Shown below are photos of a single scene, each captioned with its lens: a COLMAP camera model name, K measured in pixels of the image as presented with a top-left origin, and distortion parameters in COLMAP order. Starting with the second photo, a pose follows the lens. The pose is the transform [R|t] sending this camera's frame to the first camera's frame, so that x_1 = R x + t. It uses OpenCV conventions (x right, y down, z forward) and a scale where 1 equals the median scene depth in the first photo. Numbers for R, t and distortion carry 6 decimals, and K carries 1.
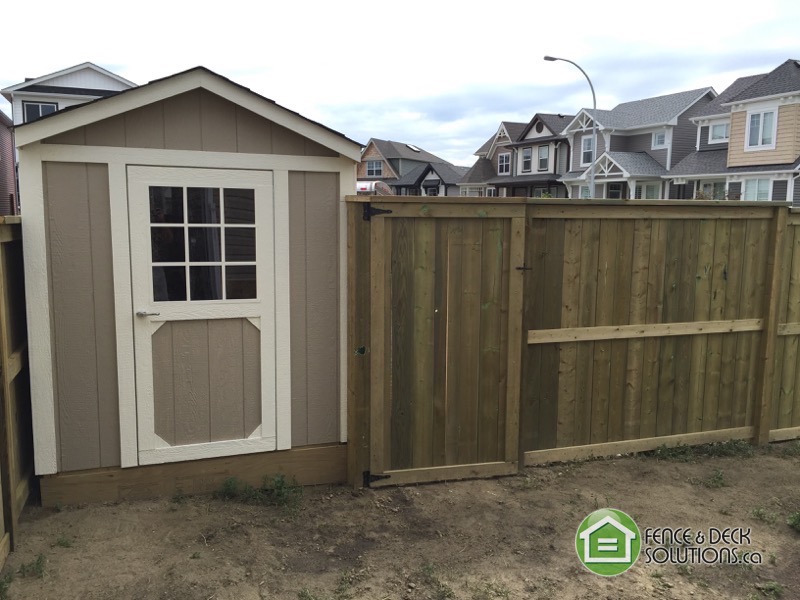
lens RADIAL K [[679.9, 0, 397.3], [0, 679.9, 300.4], [0, 0, 1]] dist [0.098637, -0.128407]
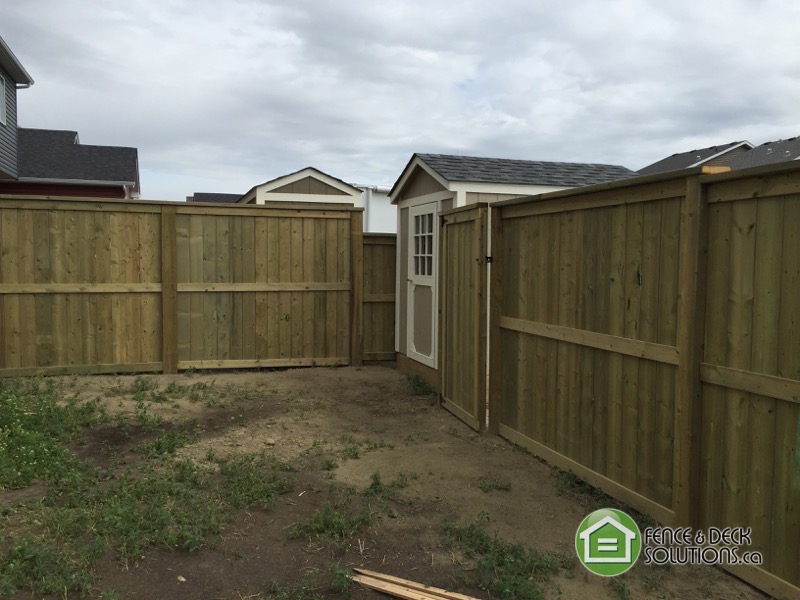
lens RADIAL K [[679.9, 0, 397.3], [0, 679.9, 300.4], [0, 0, 1]] dist [0.098637, -0.128407]
pose [[-0.012157, 0.055059, -0.998409, 1.243760], [-0.133385, 0.989470, 0.056190, -0.020692], [0.990990, 0.133856, -0.004685, 0.766315]]
